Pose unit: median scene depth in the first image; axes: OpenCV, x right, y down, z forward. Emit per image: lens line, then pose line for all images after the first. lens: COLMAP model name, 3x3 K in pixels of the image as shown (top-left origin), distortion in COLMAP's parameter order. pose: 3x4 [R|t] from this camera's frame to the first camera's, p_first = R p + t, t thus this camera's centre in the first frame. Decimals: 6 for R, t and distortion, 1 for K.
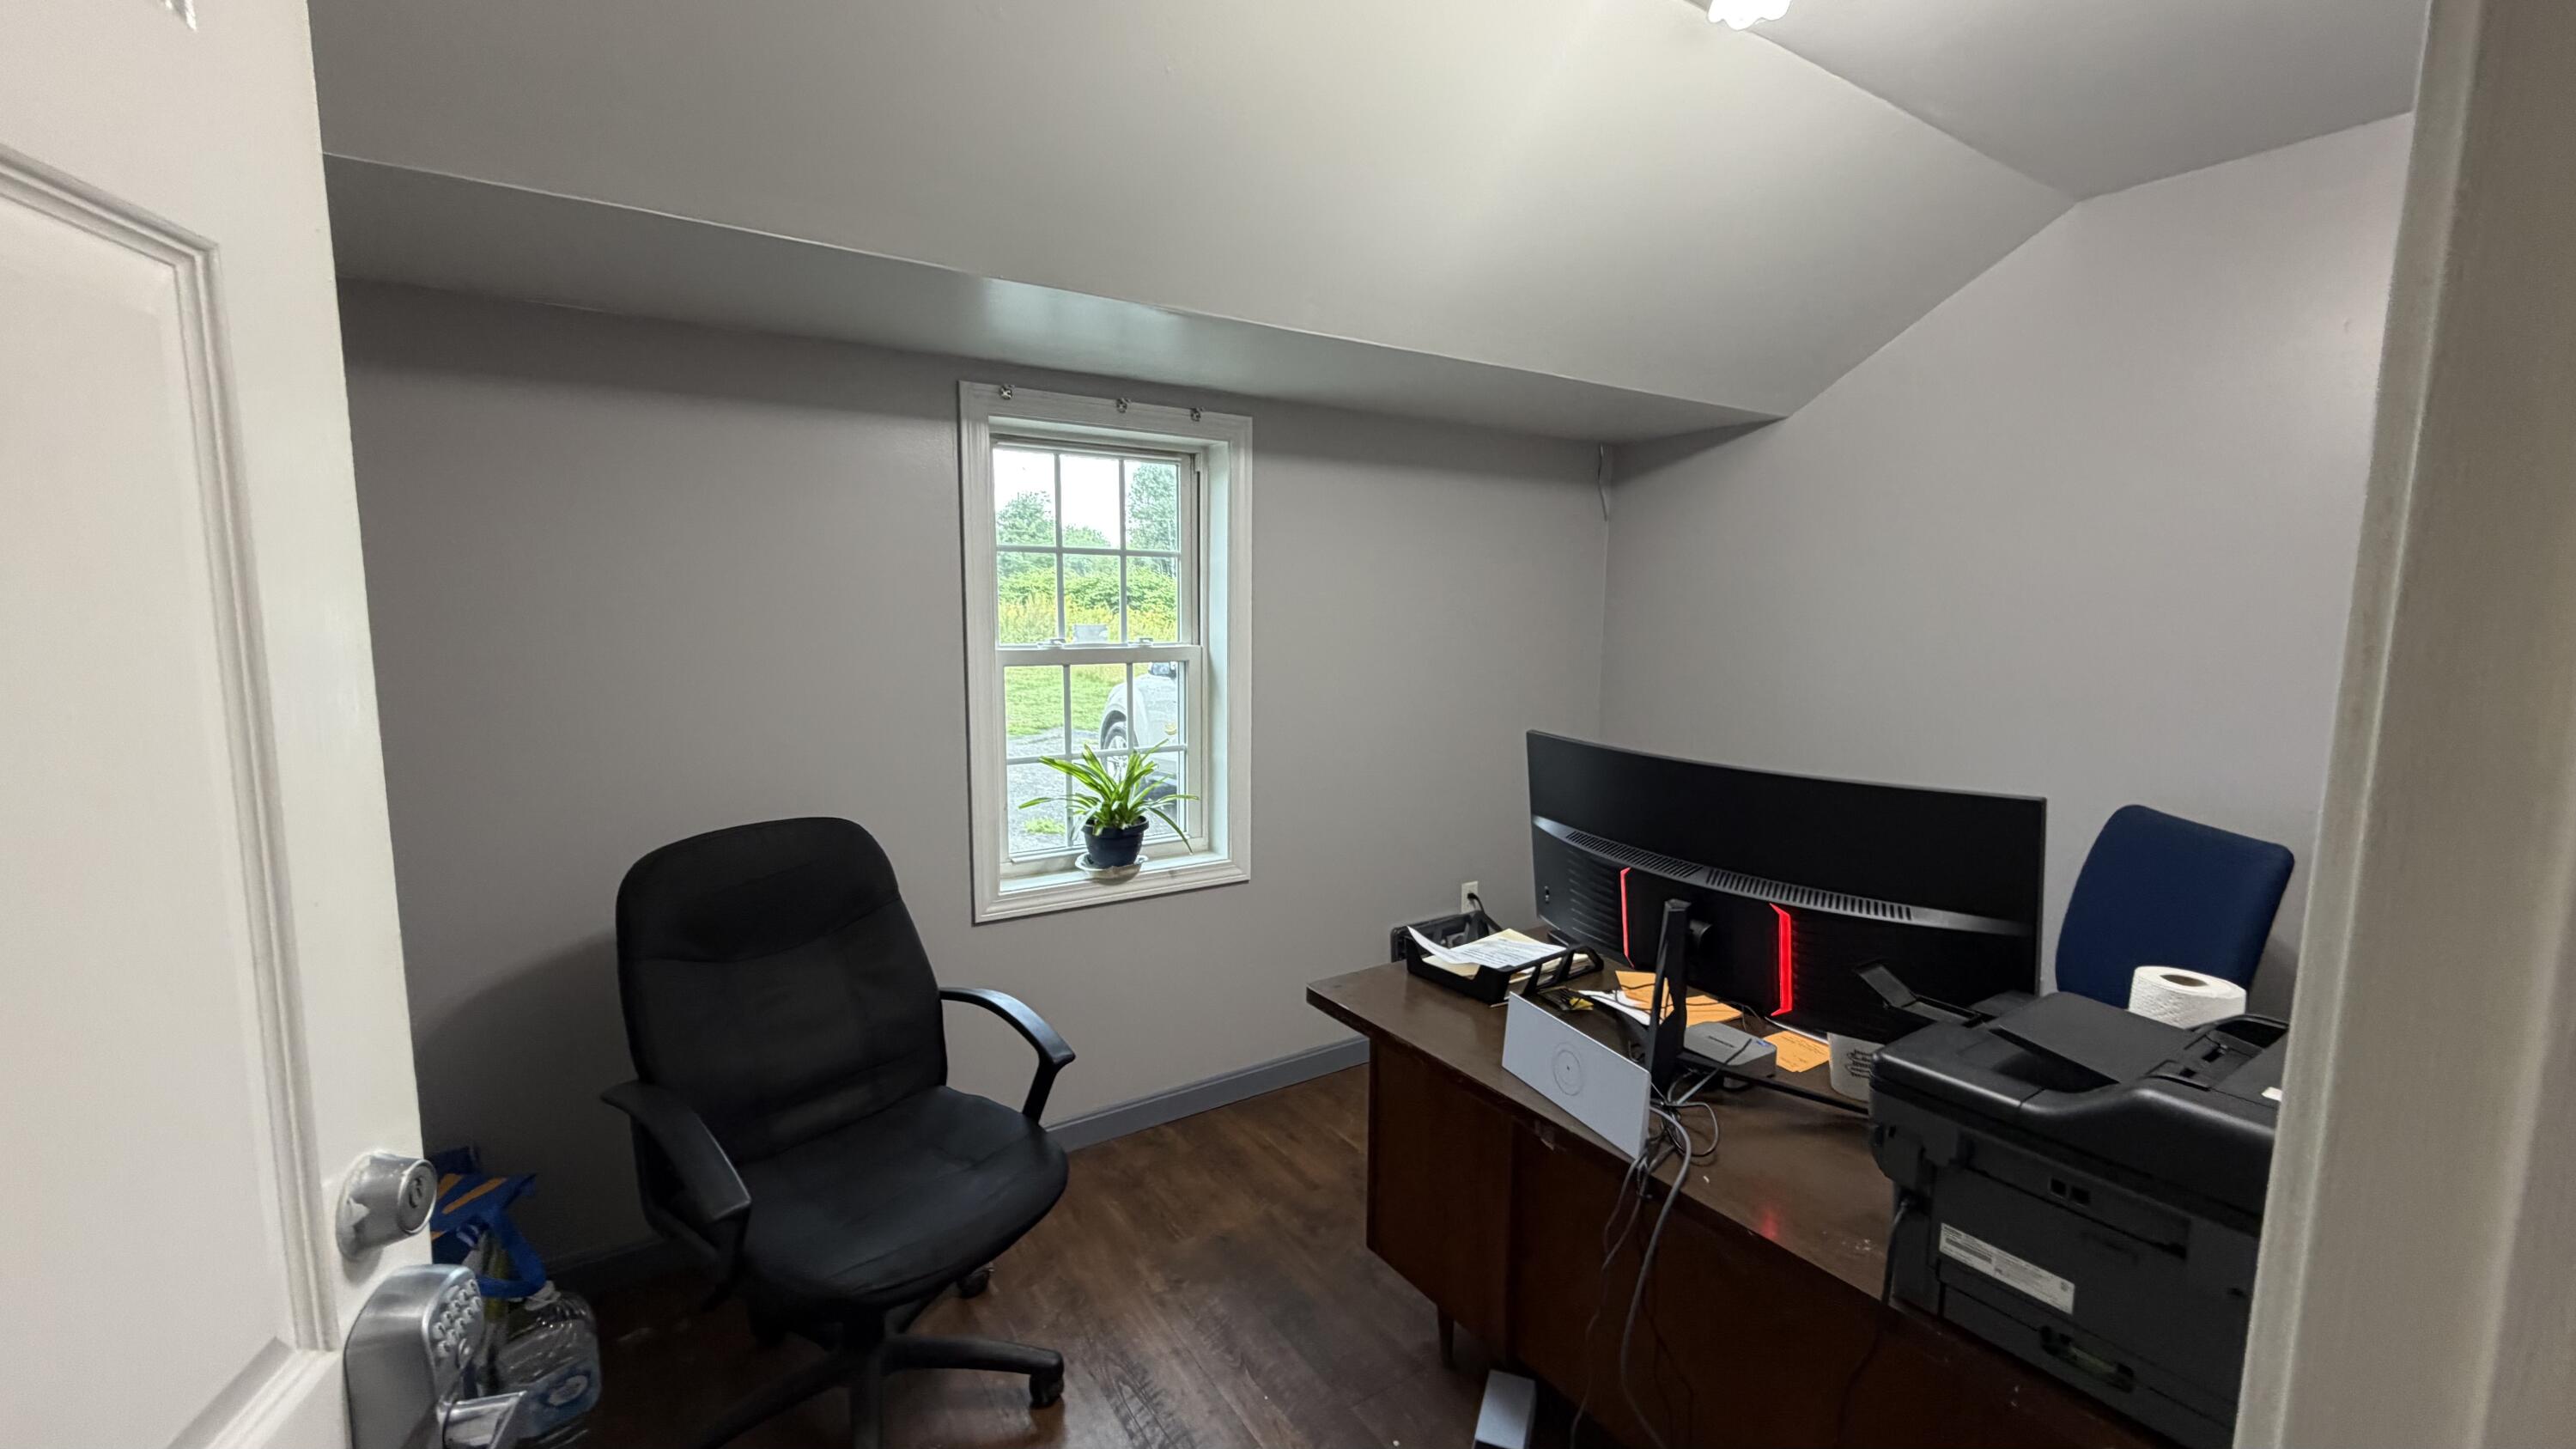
lens RADIAL K [[1025.5, 0, 1276.2], [0, 1025.5, 717.3], [0, 0, 1]] dist [0.001468, -0.000124]
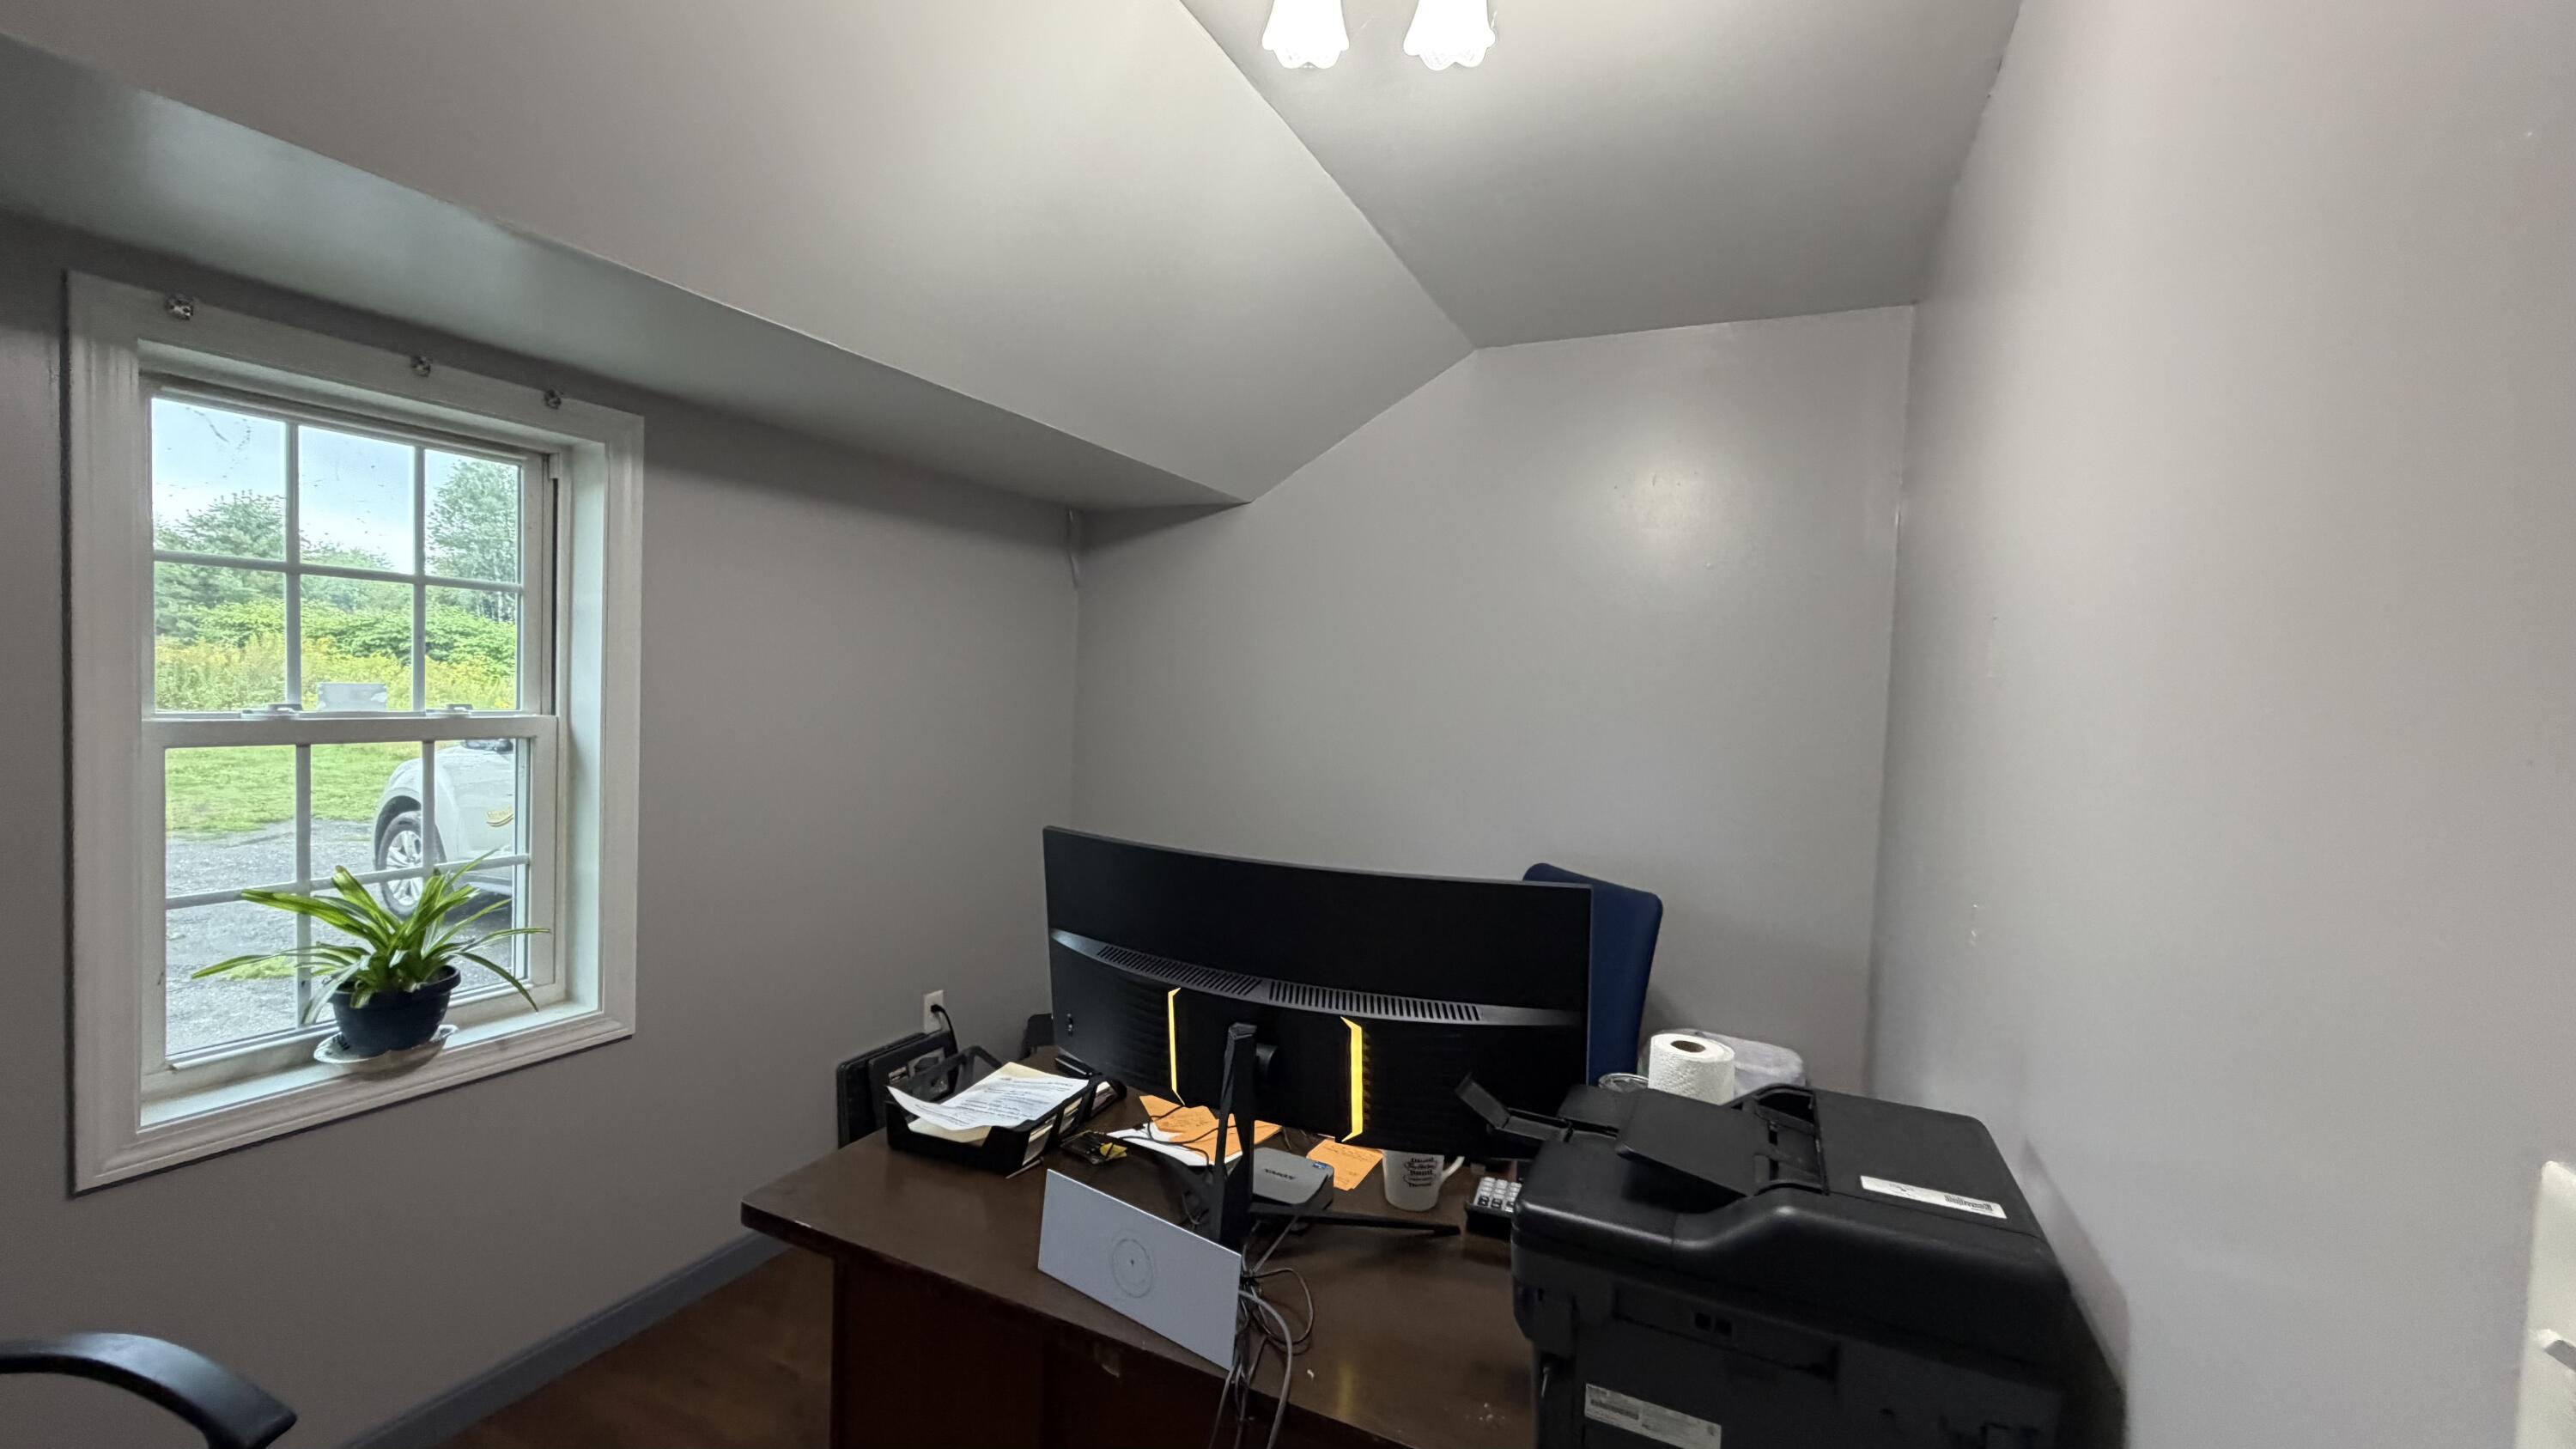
lens RADIAL K [[1025.5, 0, 1285.1], [0, 1025.5, 722.3], [0, 0, 1]] dist [0.001468, -0.000124]
pose [[0.850568, 0.006863, 0.525820, -0.021048], [0.024813, 0.998277, -0.053166, -0.017914], [-0.525279, 0.058268, 0.848932, 0.143838]]
